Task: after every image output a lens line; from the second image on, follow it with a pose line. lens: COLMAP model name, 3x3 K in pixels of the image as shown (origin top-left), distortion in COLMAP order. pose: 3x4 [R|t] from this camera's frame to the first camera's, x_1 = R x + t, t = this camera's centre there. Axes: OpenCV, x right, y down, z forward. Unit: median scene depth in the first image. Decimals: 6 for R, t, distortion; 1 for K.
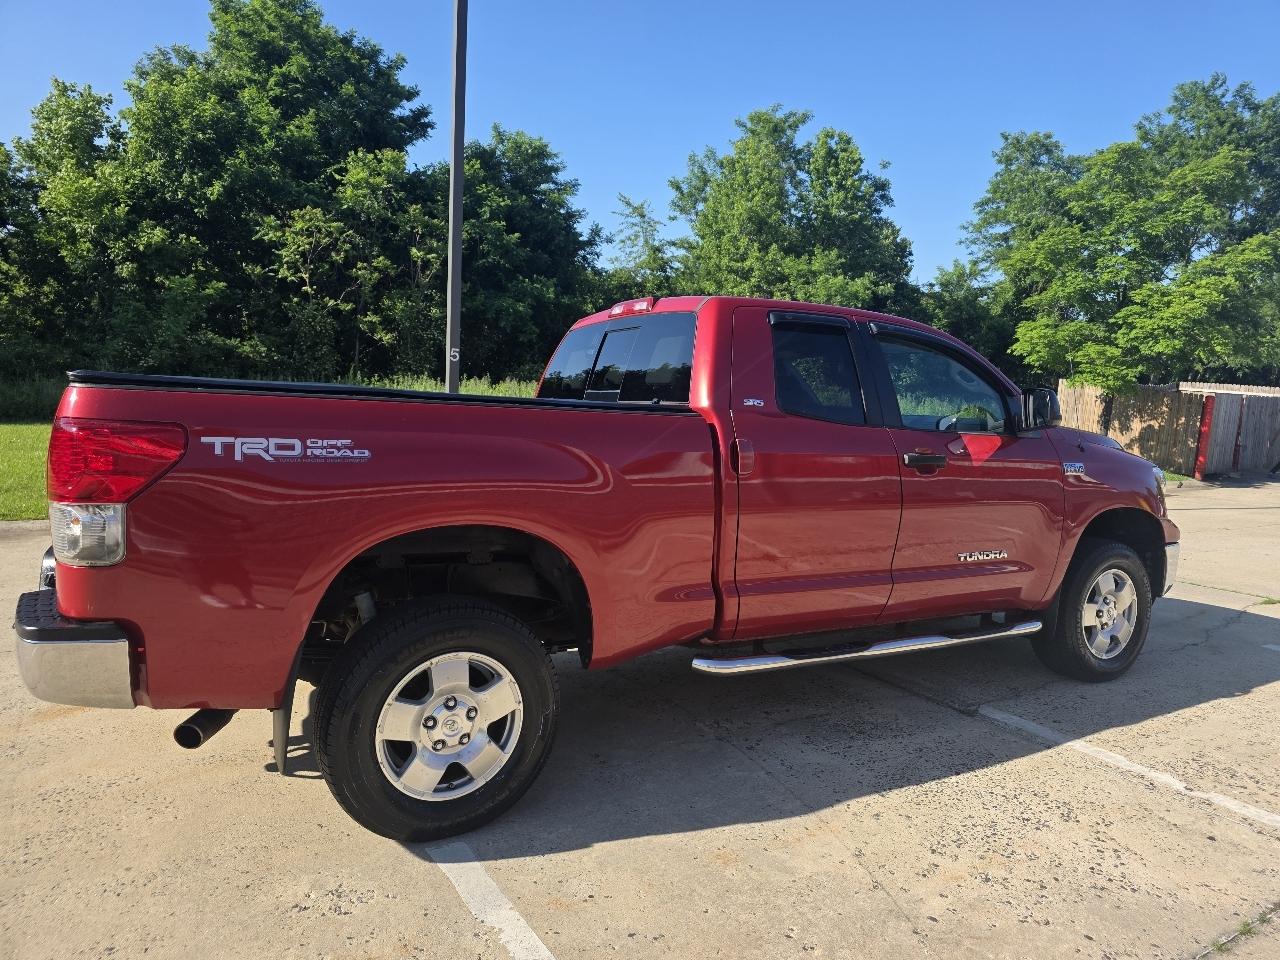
lens RADIAL K [[856.4, 0, 651.5], [0, 856.4, 477.9], [0, 0, 1]] dist [0.055139, -0.046080]
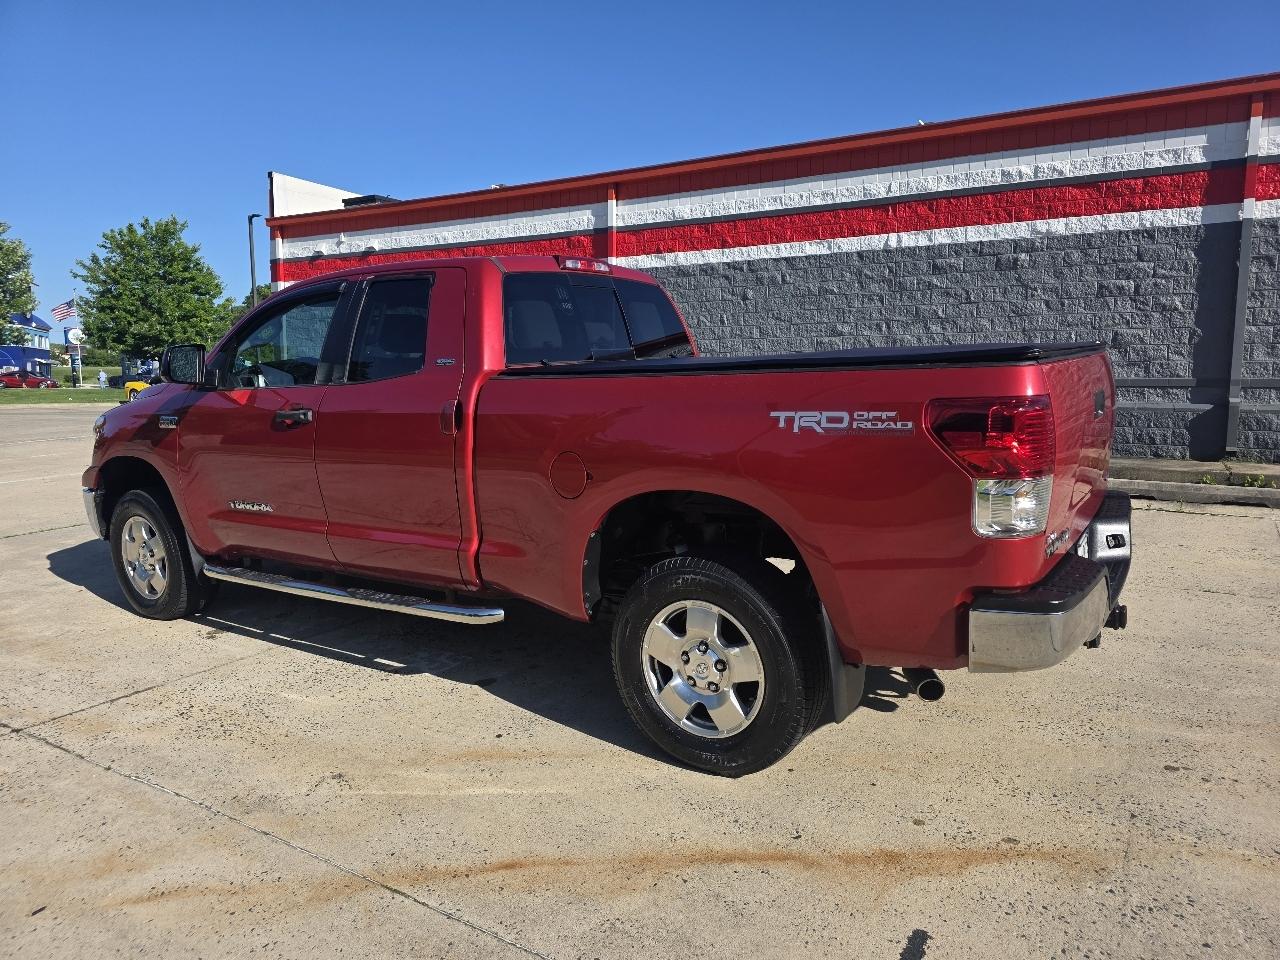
lens RADIAL K [[856.4, 0, 652.4], [0, 856.4, 479.2], [0, 0, 1]] dist [0.055139, -0.046080]
pose [[-0.444335, -0.157247, 0.881952, -0.911371], [0.082782, 0.973056, 0.215196, -0.150678], [-0.892028, 0.168629, -0.419346, 1.280882]]
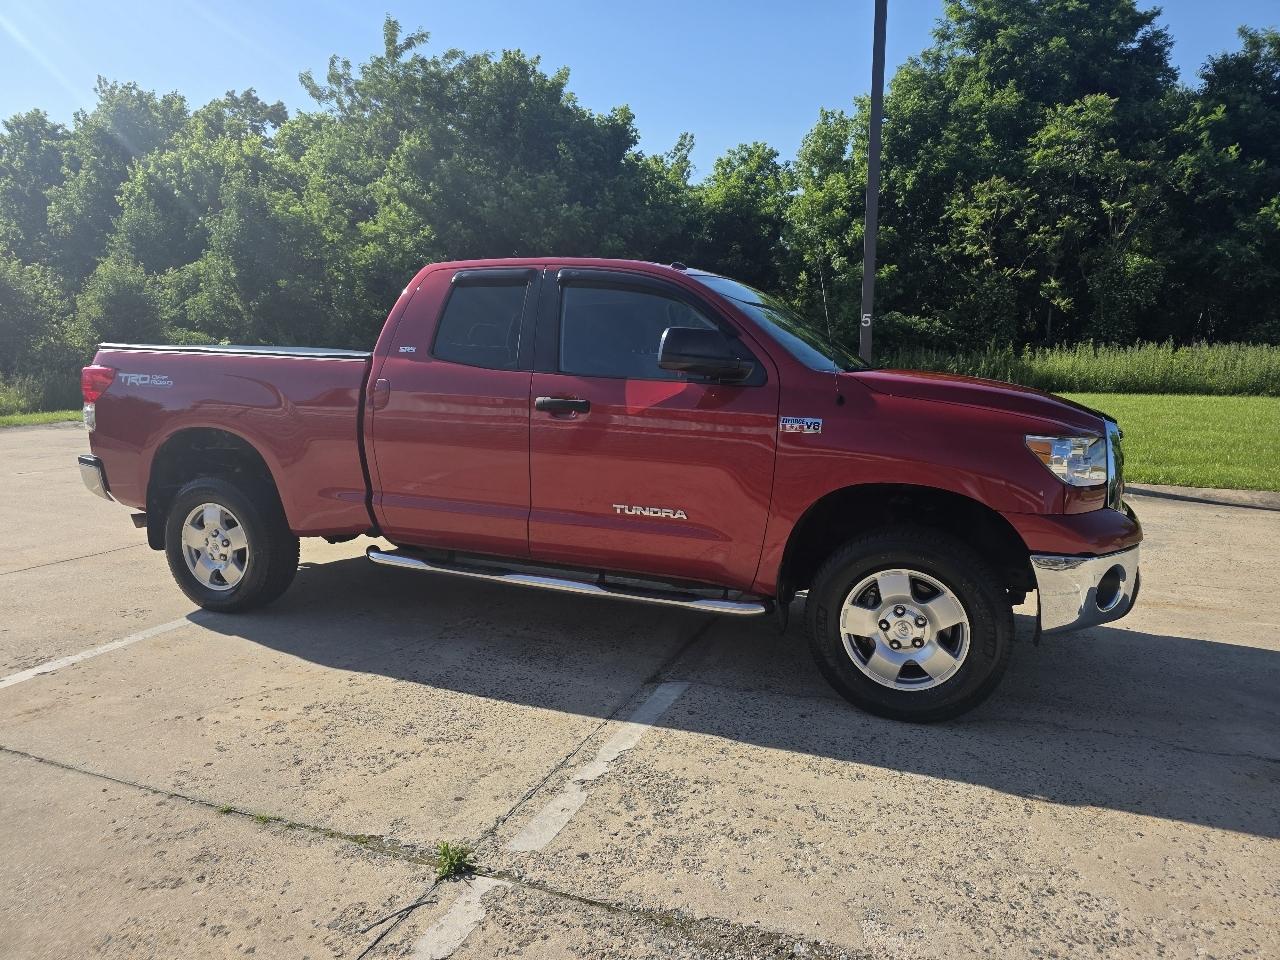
lens RADIAL K [[851.7, 0, 638.0], [0, 851.7, 481.8], [0, 0, 1]] dist [0.047275, -0.035874]
pose [[0.599392, 0.088592, -0.795538, 1.001492], [-0.062344, 0.996004, 0.063943, 0.000845], [0.798024, 0.011270, 0.602520, 0.404527]]
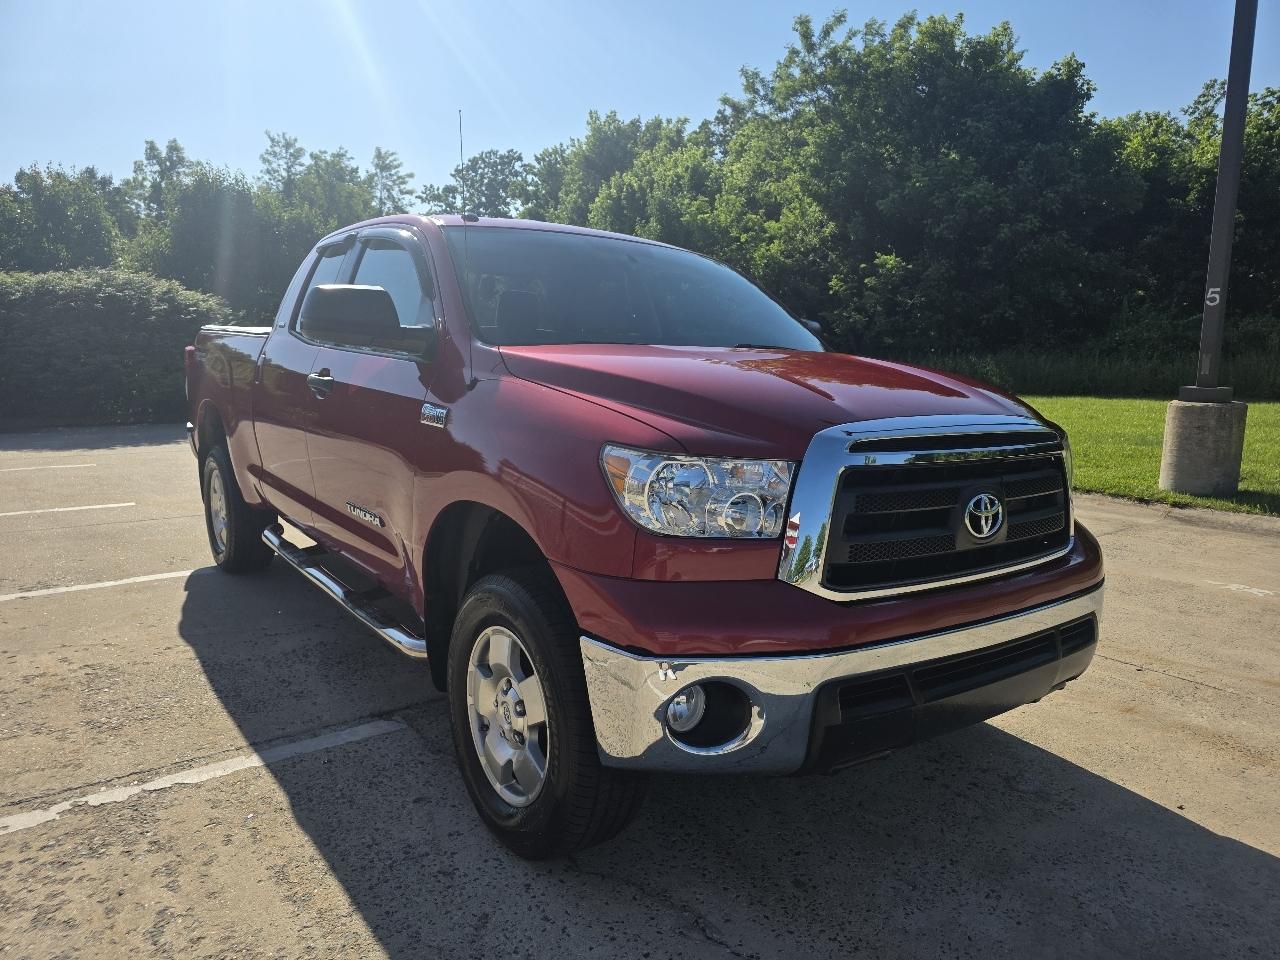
lens RADIAL K [[856.4, 0, 650.9], [0, 856.4, 494.1], [0, 0, 1]] dist [0.055139, -0.046080]
pose [[0.108824, 0.132151, -0.985238, 1.066022], [-0.104479, 0.987155, 0.120868, -0.042550], [0.988555, 0.089784, 0.121233, 1.058378]]
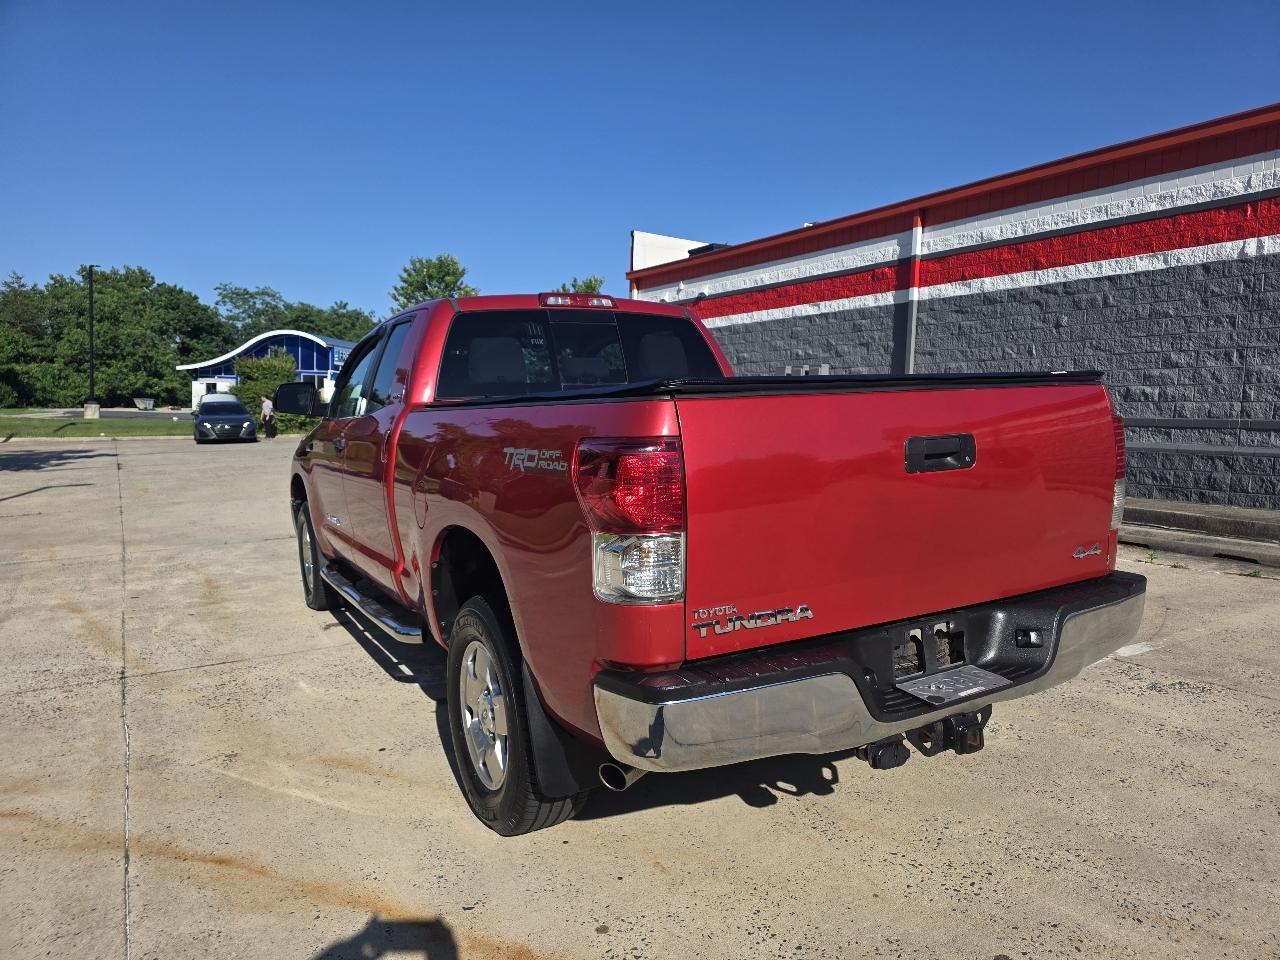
lens RADIAL K [[856.4, 0, 657.7], [0, 856.4, 492.7], [0, 0, 1]] dist [0.055139, -0.046080]
pose [[0.006457, -0.144058, 0.989548, -0.974142], [0.106841, 0.984004, 0.142554, -0.100621], [-0.994255, 0.104804, 0.021745, 0.832429]]
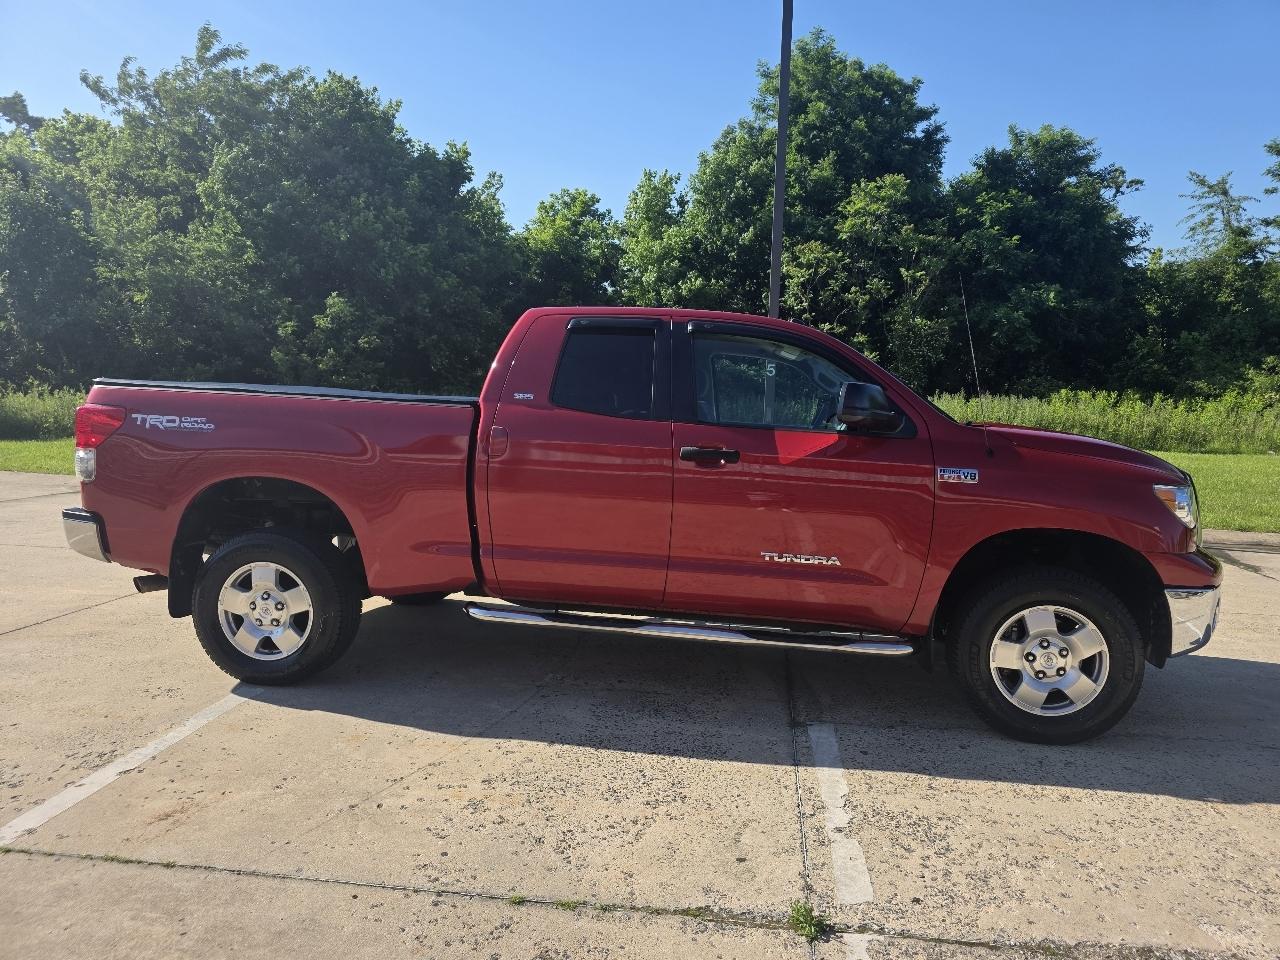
lens RADIAL K [[851.7, 0, 653.1], [0, 851.7, 489.0], [0, 0, 1]] dist [0.047275, -0.035874]
pose [[0.784863, 0.054393, -0.617278, 0.758201], [-0.060123, 0.998125, 0.011507, 0.011346], [0.616746, 0.028082, 0.786661, 0.147232]]
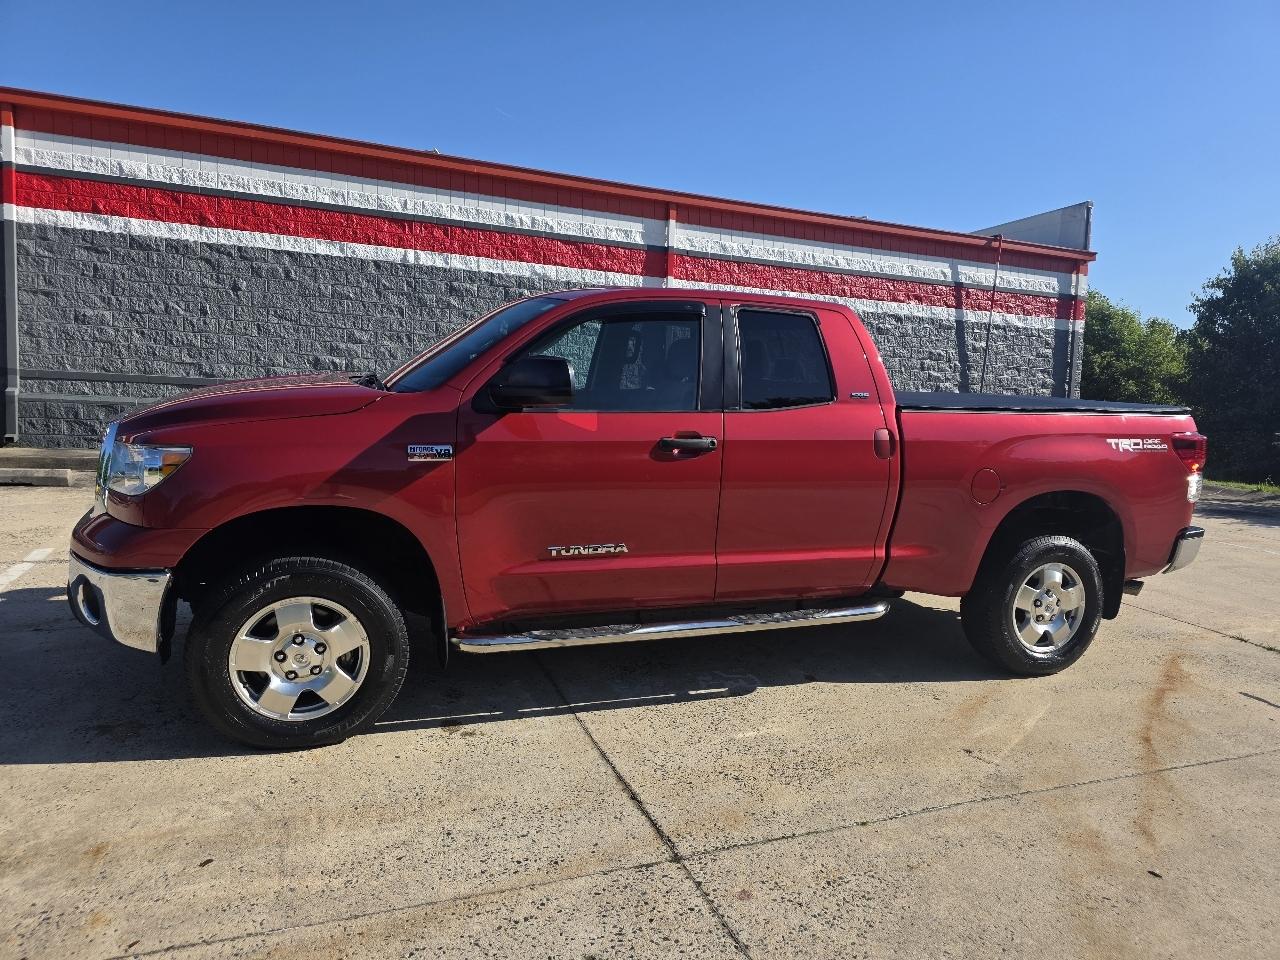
lens RADIAL K [[856.4, 0, 657.1], [0, 856.4, 473.8], [0, 0, 1]] dist [0.055139, -0.046080]
pose [[-0.981438, -0.109944, 0.157138, -0.052332], [-0.075575, 0.974776, 0.210000, -0.194197], [-0.176262, 0.194226, -0.964991, 2.029538]]
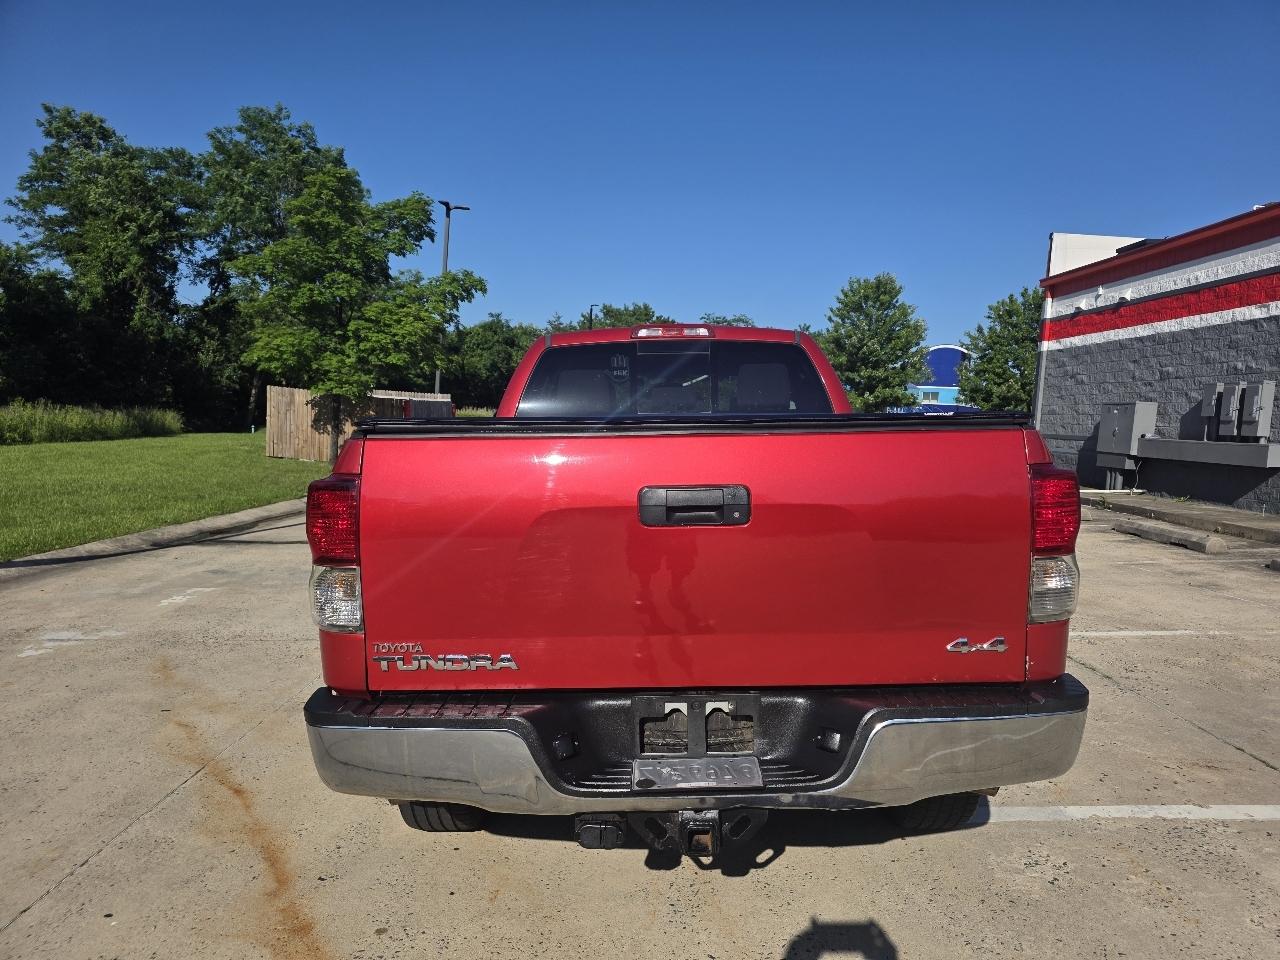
lens RADIAL K [[856.4, 0, 659.5], [0, 856.4, 491.6], [0, 0, 1]] dist [0.055139, -0.046080]
pose [[0.506632, -0.108440, 0.855315, -0.853081], [0.098263, 0.992857, 0.067673, -0.072164], [-0.856544, 0.049761, 0.513669, 0.453353]]
